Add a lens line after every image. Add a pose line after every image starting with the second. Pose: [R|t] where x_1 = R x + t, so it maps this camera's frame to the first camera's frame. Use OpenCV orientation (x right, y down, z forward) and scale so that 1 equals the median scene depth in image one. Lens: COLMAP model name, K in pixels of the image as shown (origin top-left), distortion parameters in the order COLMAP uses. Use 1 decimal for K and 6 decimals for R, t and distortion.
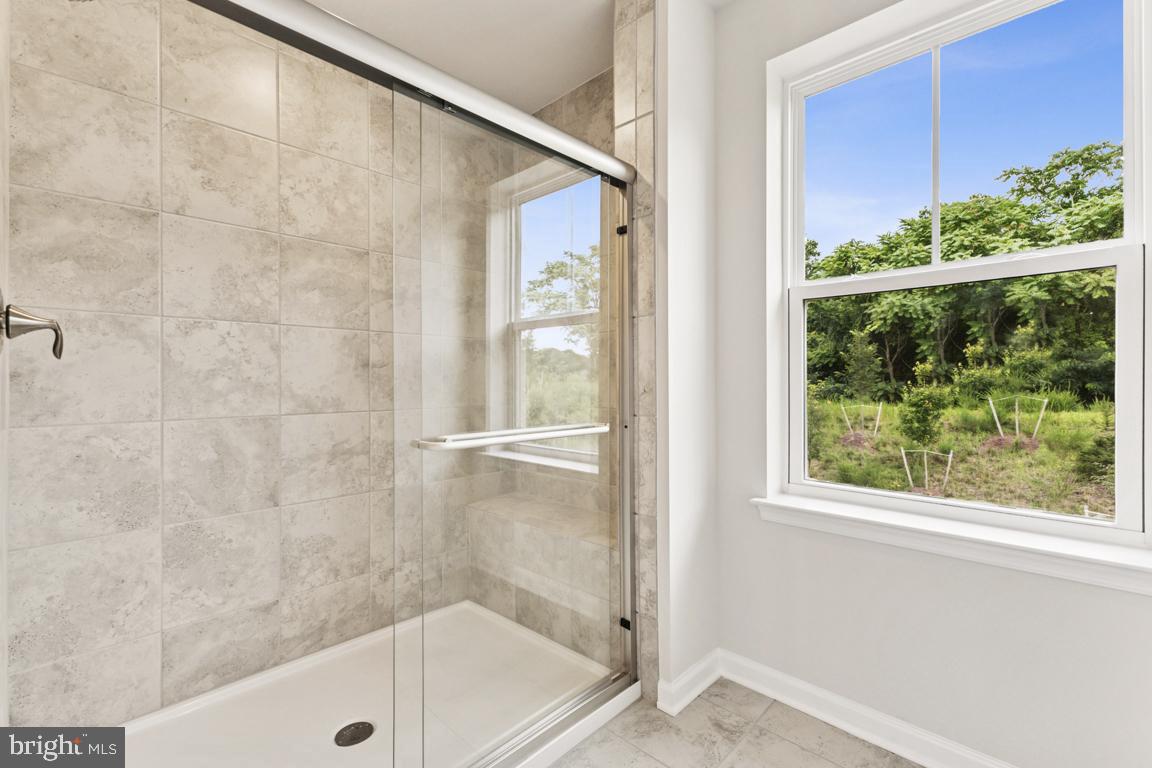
lens RADIAL K [[508.4, 0, 557.0], [0, 508.4, 378.8], [0, 0, 1]] dist [0.003366, -0.001299]
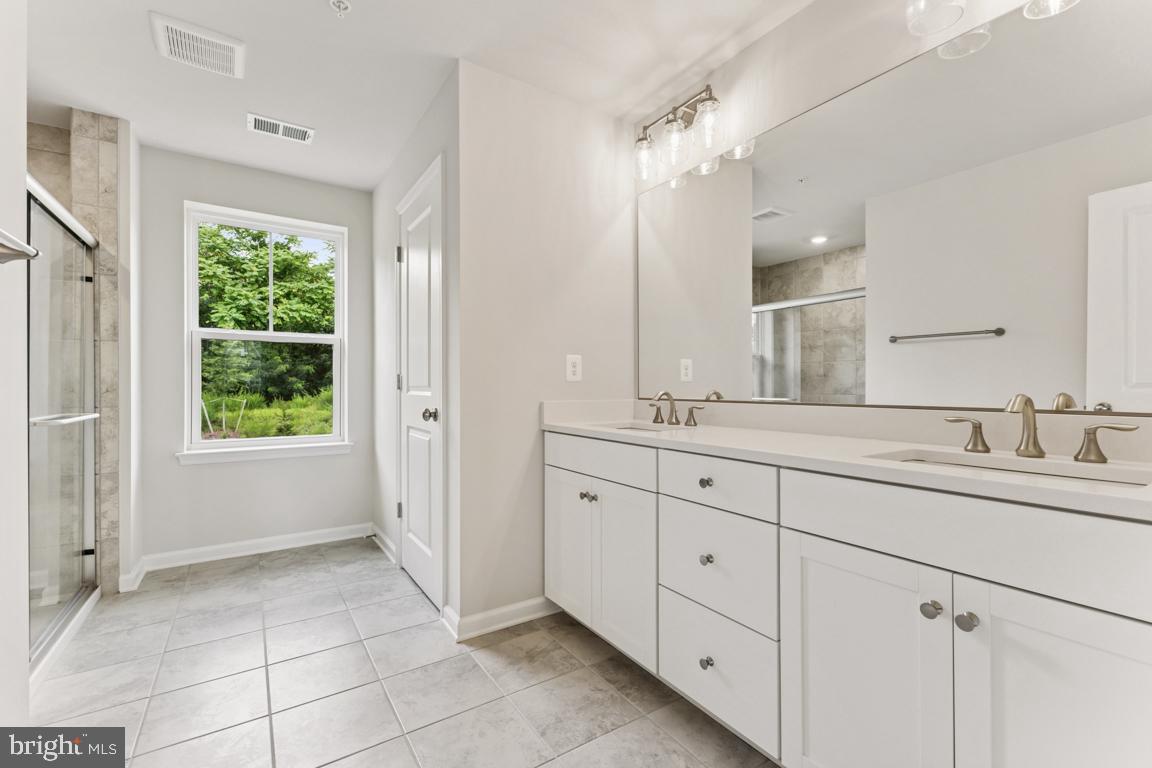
lens RADIAL K [[508.4, 0, 573.8], [0, 508.4, 389.8], [0, 0, 1]] dist [0.003366, -0.001299]
pose [[0.211191, -0.005446, 0.977430, -0.986924], [-0.006269, 0.999956, 0.006926, 0.001711], [-0.977425, -0.007590, 0.211148, -0.655130]]
